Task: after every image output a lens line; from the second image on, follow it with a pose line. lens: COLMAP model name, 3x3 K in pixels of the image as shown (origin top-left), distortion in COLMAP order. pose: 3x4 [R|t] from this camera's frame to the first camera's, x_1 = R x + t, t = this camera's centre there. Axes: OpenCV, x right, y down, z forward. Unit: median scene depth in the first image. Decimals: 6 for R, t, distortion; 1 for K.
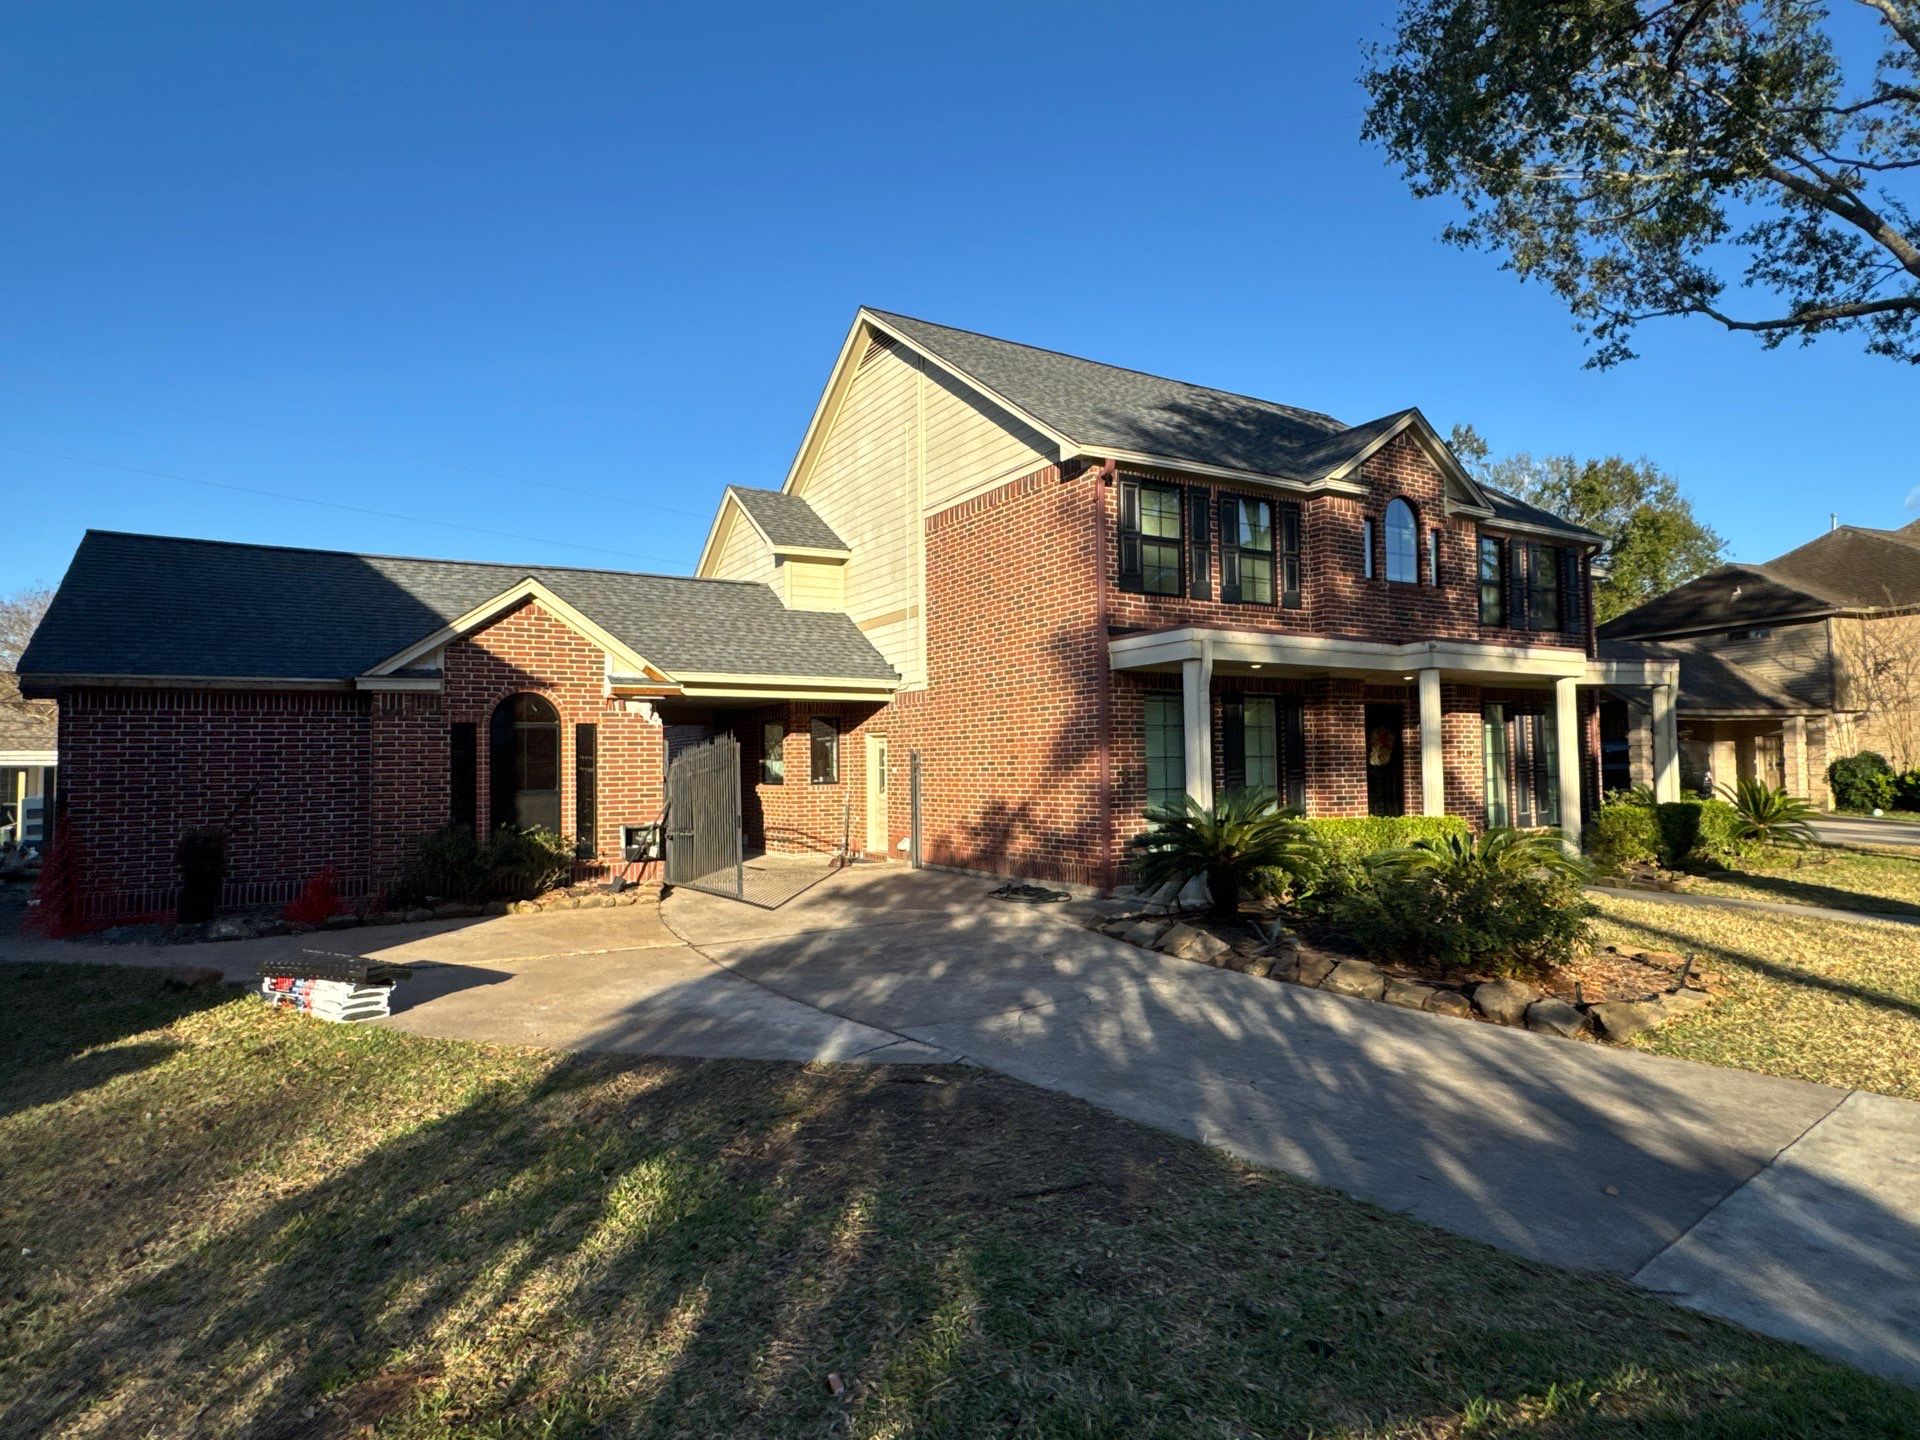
lens RADIAL K [[1070.5, 0, 951.9], [0, 1070.5, 715.0], [0, 0, 1]] dist [0.003569, 0.001525]
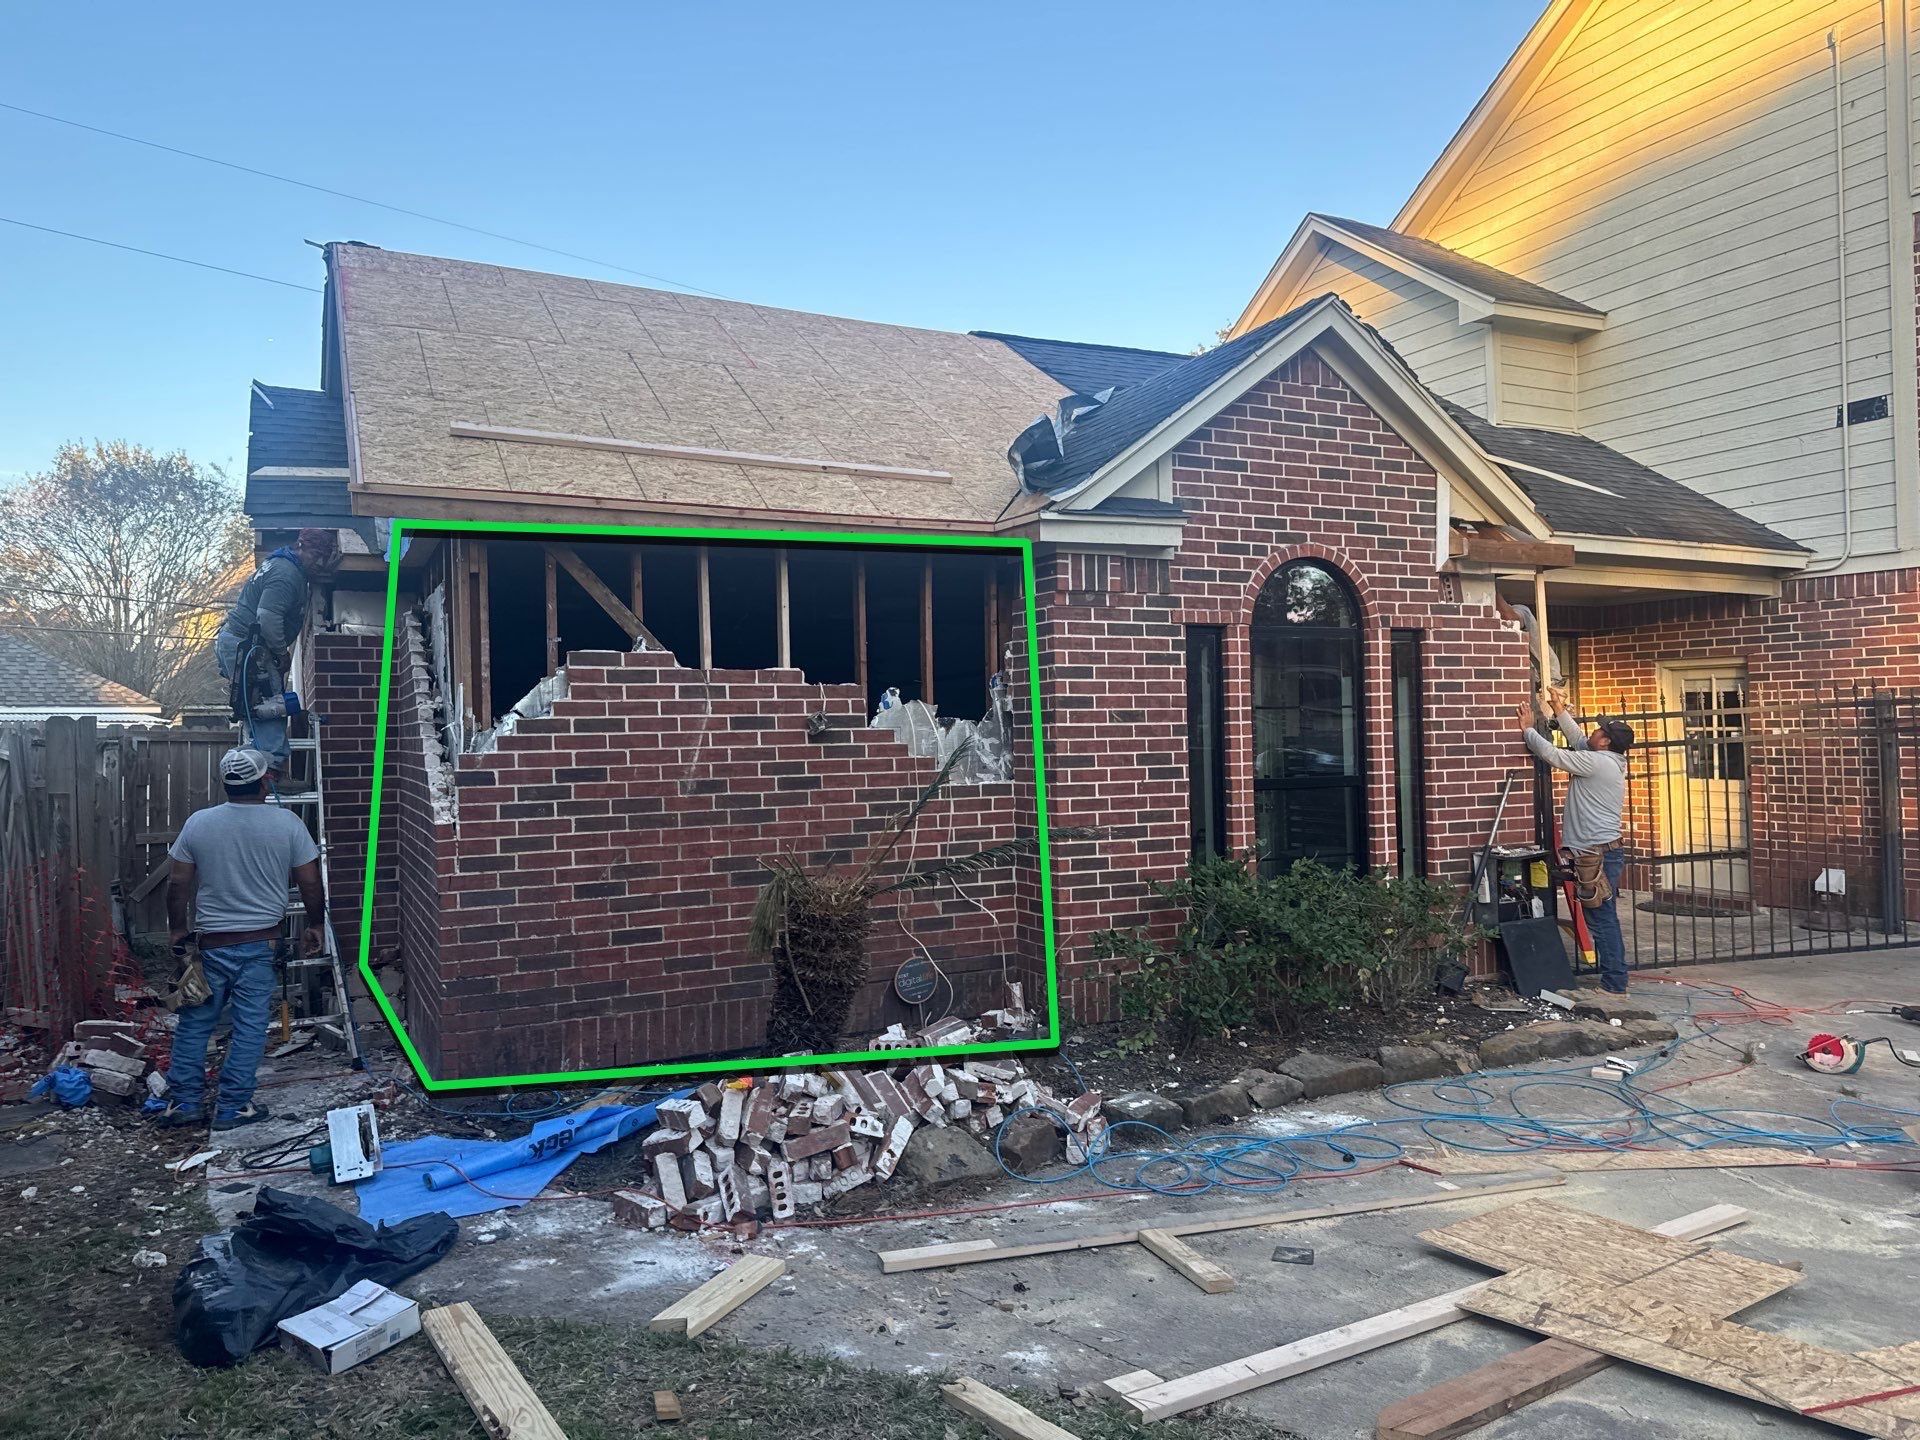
lens RADIAL K [[1386.4, 0, 950.9], [0, 1386.4, 726.5], [0, 0, 1]] dist [-0.002435, -0.015055]
pose [[0.994932, -0.001582, -0.100538, -0.490127], [0.005910, 0.999068, 0.042764, 0.023801], [0.100377, -0.043142, 0.994014, 0.406706]]
